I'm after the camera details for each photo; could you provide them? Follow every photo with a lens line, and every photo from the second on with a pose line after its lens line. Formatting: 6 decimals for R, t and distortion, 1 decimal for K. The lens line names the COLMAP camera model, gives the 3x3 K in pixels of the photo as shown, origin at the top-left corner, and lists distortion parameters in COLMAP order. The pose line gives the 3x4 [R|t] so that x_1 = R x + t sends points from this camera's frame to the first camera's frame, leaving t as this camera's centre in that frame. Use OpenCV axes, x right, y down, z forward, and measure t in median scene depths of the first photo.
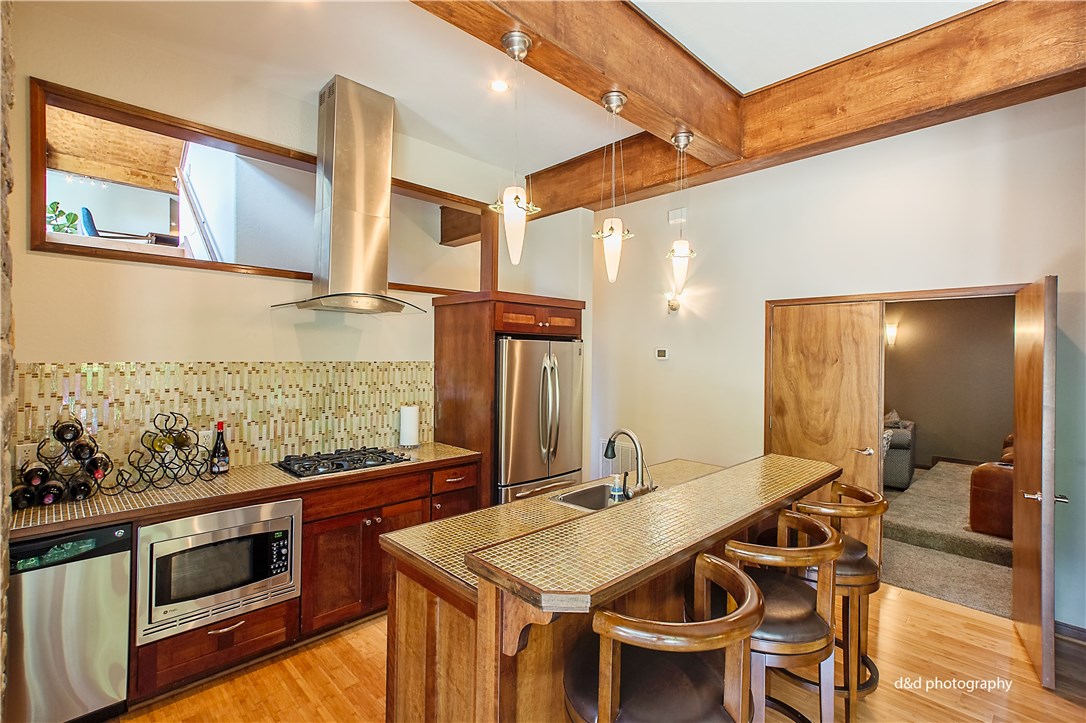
lens RADIAL K [[505.1, 0, 542.3], [0, 505.1, 353.2], [0, 0, 1]] dist [0.005847, 0.001021]
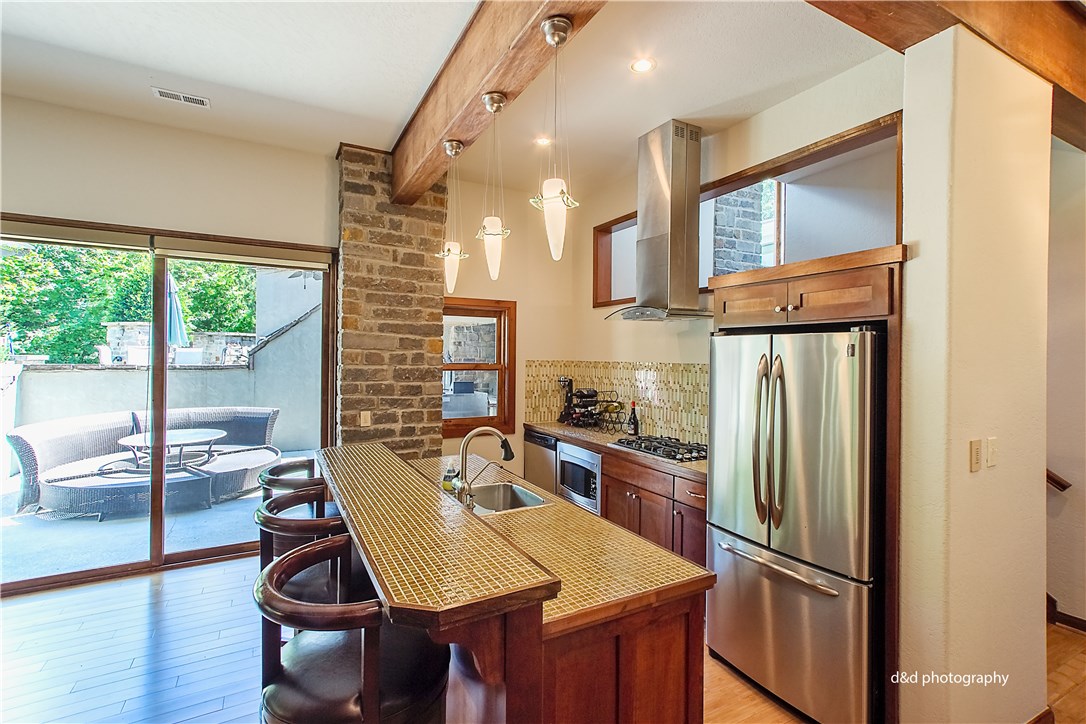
lens RADIAL K [[505.1, 0, 543.6], [0, 505.1, 358.1], [0, 0, 1]] dist [0.005847, 0.001021]
pose [[-0.271028, -0.004670, -0.962560, 0.982463], [-0.009111, 0.999956, -0.002286, 0.012761], [0.962528, 0.008150, -0.271059, 1.256071]]
